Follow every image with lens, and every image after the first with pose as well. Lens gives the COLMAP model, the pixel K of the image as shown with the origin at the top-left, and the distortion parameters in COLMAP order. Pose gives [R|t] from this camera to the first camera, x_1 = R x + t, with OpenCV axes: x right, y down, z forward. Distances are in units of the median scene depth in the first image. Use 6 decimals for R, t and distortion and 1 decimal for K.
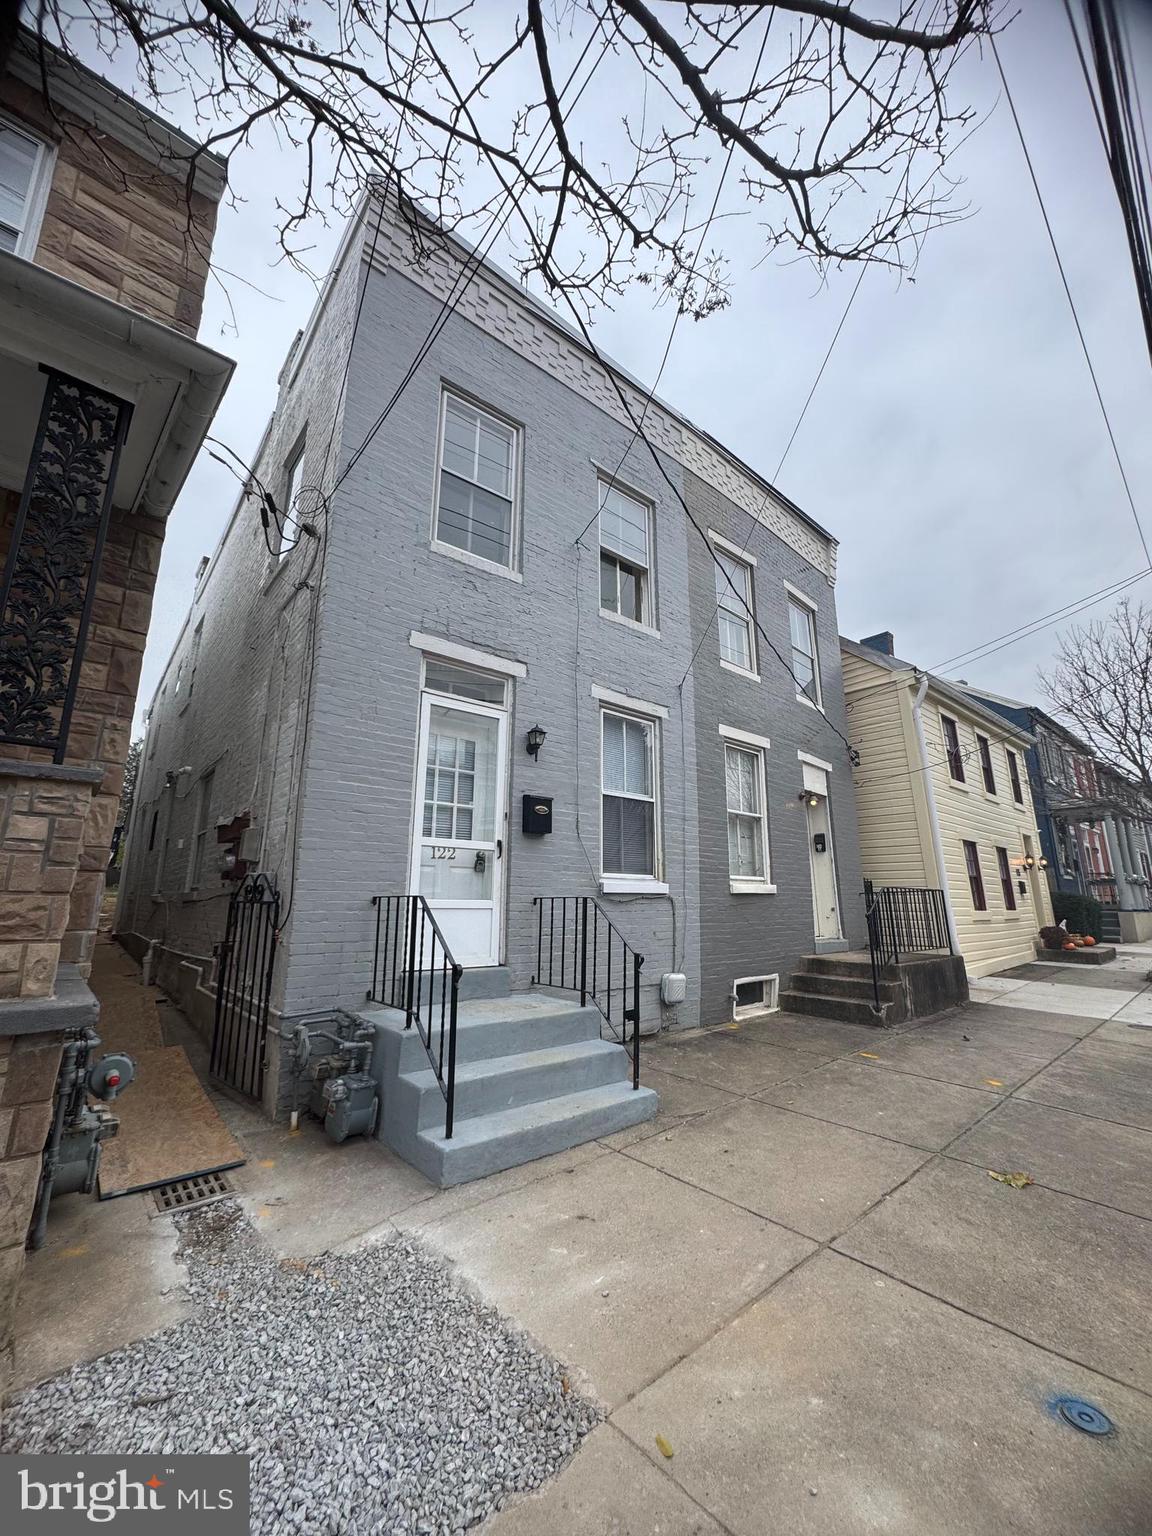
lens RADIAL K [[596.1, 0, 576.0], [0, 596.1, 768.0], [0, 0, 1]] dist [-0.009711, -0.000131]
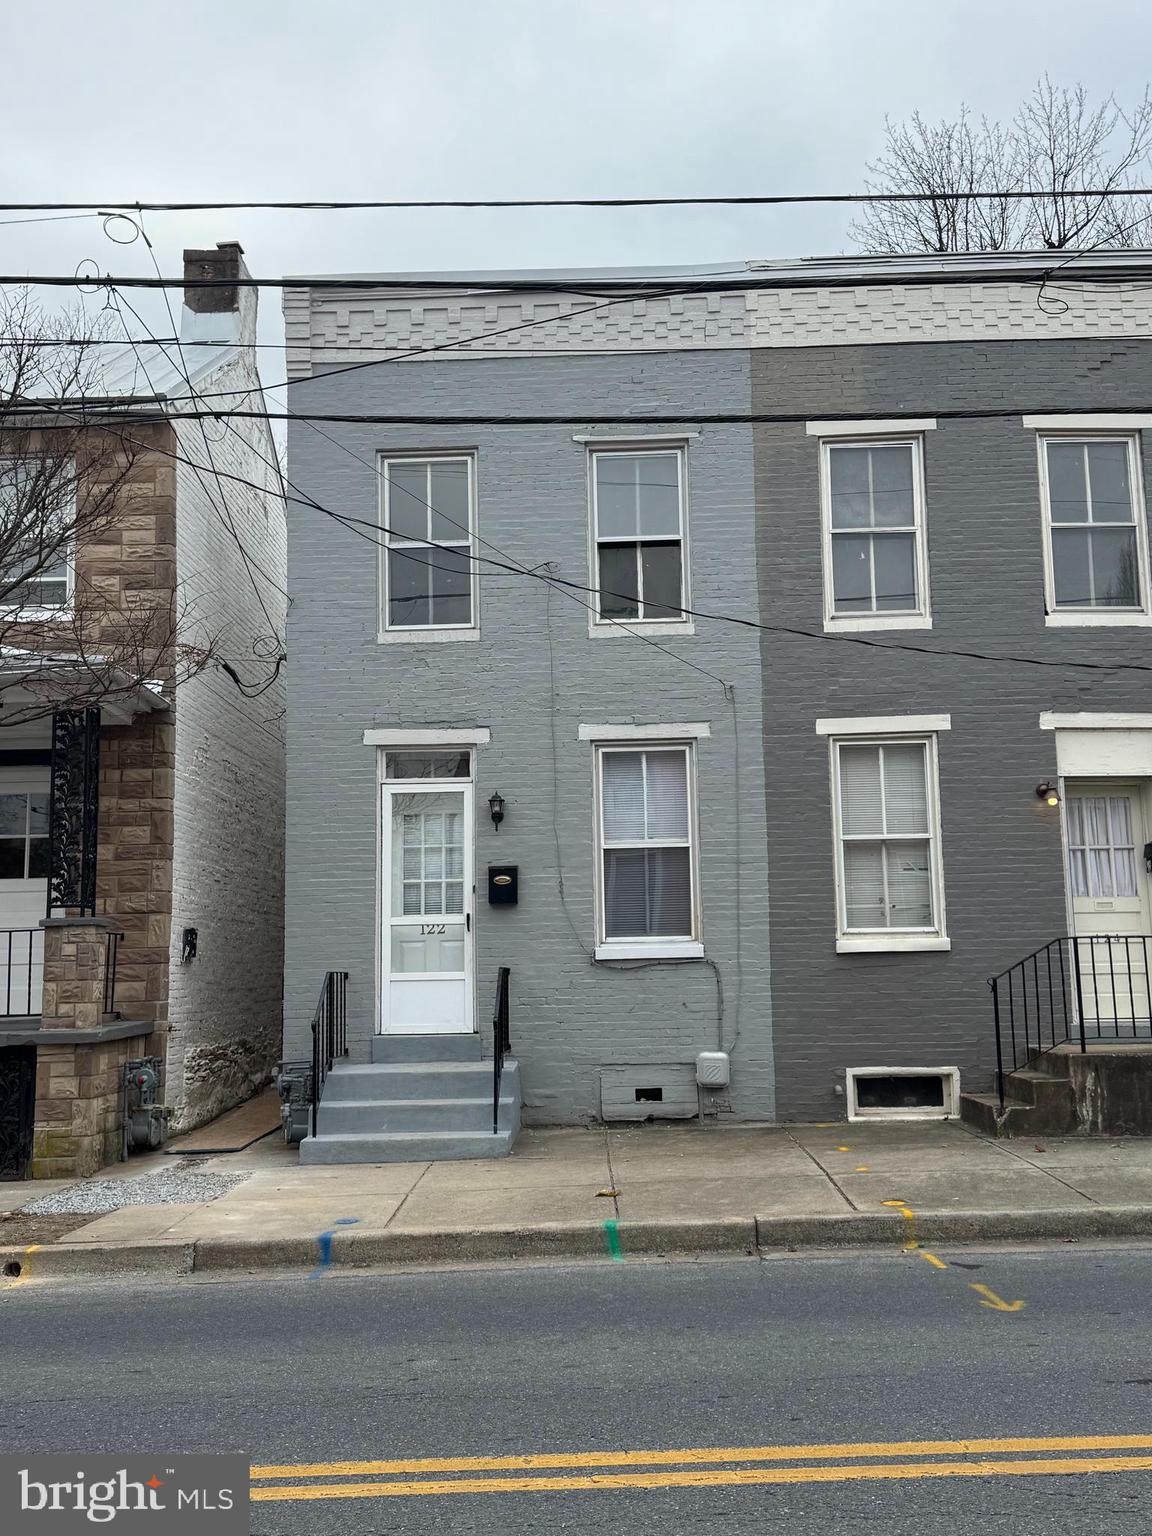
lens RADIAL K [[1372.1, 0, 569.9], [0, 1372.1, 768.1], [0, 0, 1]] dist [0.088548, -0.002544]
pose [[0.757463, -0.118125, -0.642103, 1.510262], [0.167487, 0.985741, 0.016234, -0.131117], [0.631029, -0.119841, 0.766447, -0.654458]]
